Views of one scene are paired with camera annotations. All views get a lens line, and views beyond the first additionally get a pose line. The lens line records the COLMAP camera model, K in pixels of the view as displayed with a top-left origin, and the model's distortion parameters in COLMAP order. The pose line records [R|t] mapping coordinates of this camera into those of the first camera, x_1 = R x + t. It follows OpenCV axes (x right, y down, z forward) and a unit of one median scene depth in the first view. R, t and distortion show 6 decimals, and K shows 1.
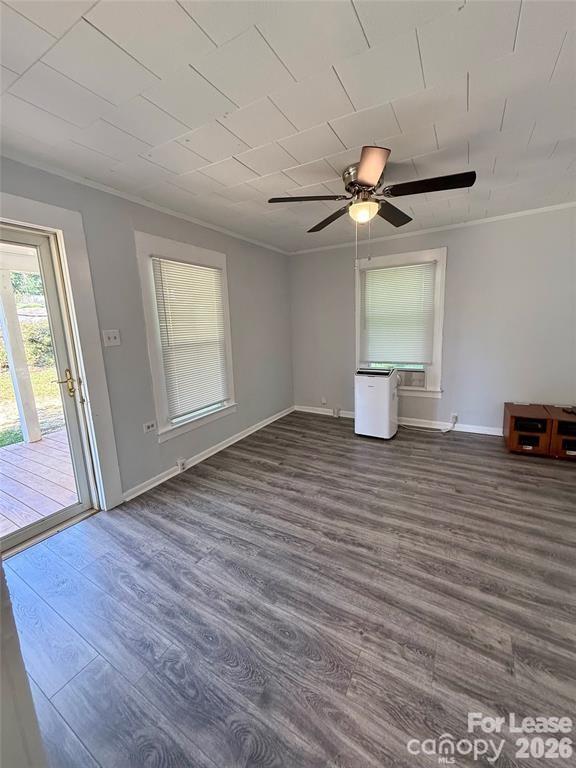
lens RADIAL K [[306.1, 0, 286.1], [0, 306.1, 379.8], [0, 0, 1]] dist [-0.002361, 0.000474]
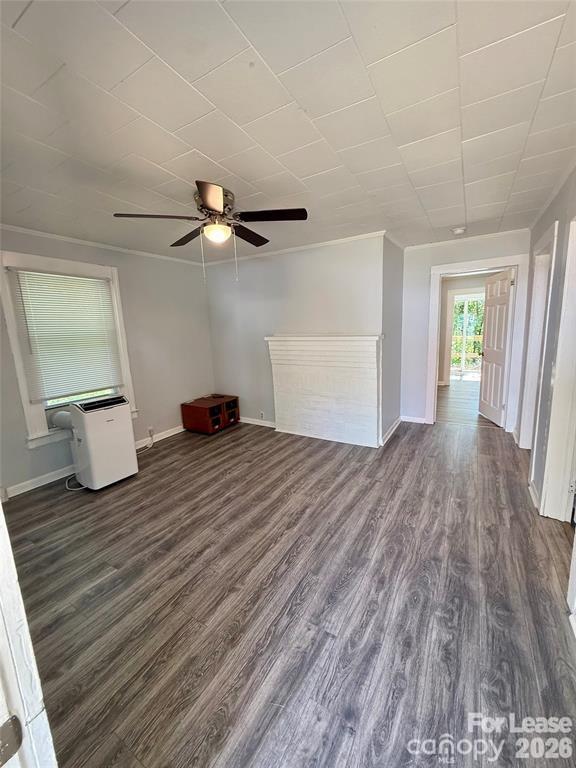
lens RADIAL K [[306.1, 0, 286.9], [0, 306.1, 383.0], [0, 0, 1]] dist [-0.002361, 0.000474]
pose [[0.006455, -0.137430, 0.990490, -0.869567], [0.217290, 0.967037, 0.132760, -0.138941], [-0.976086, 0.214367, 0.036104, 0.847225]]
